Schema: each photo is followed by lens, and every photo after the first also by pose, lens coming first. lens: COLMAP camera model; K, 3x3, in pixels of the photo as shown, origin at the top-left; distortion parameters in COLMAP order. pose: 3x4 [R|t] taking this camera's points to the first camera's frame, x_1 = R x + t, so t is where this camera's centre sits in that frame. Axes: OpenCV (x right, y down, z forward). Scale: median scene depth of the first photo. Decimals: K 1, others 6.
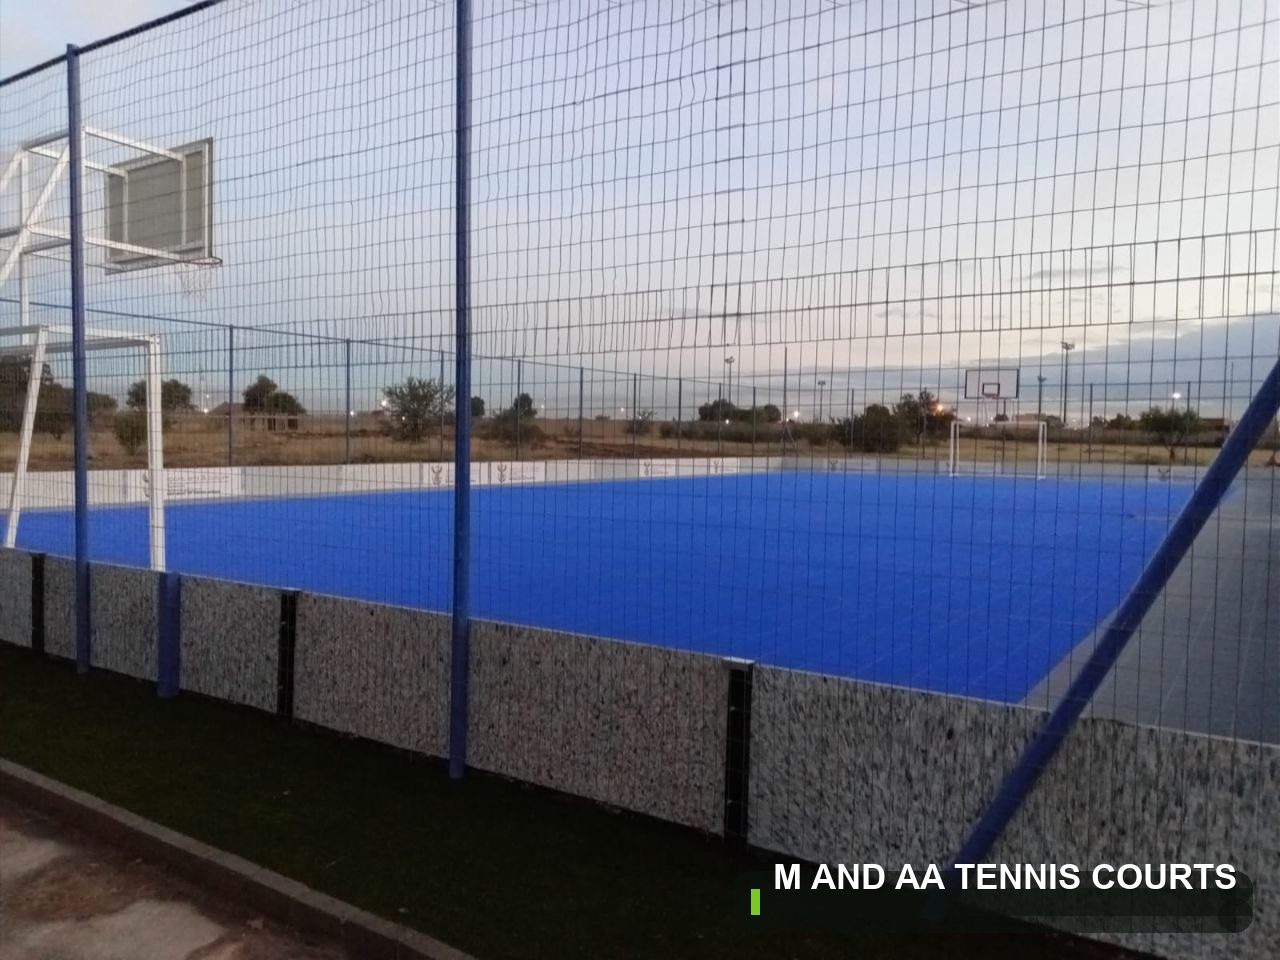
lens RADIAL K [[940.5, 0, 643.2], [0, 940.5, 459.3], [0, 0, 1]] dist [0.056850, -0.072396]
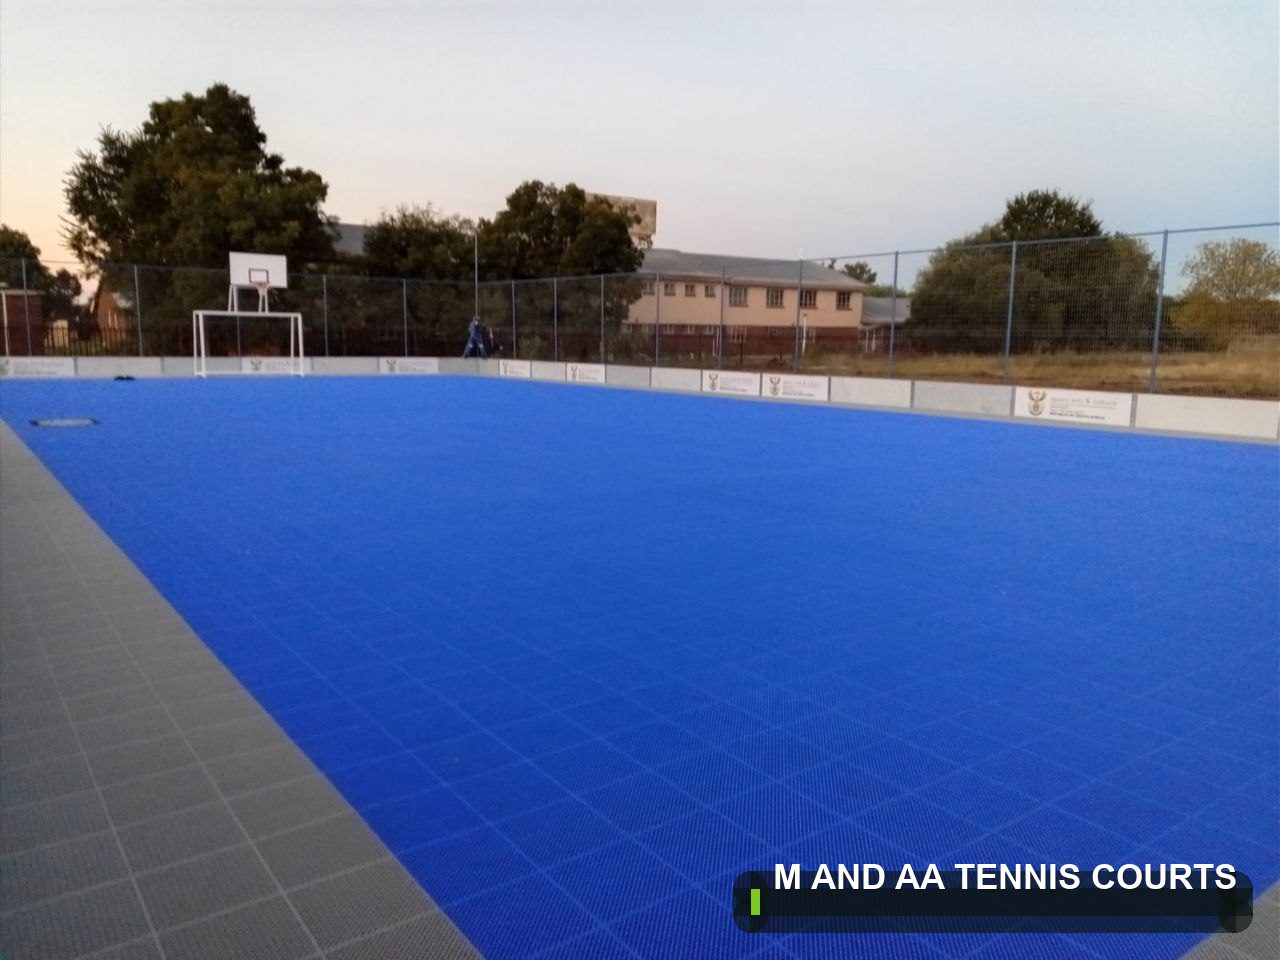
lens RADIAL K [[940.5, 0, 643.2], [0, 940.5, 459.3], [0, 0, 1]] dist [0.056850, -0.072396]
pose [[-0.324144, 0.094552, -0.941271, 0.769731], [-0.045321, 0.992298, 0.115285, -0.015022], [0.944922, 0.080028, -0.317362, 1.124897]]
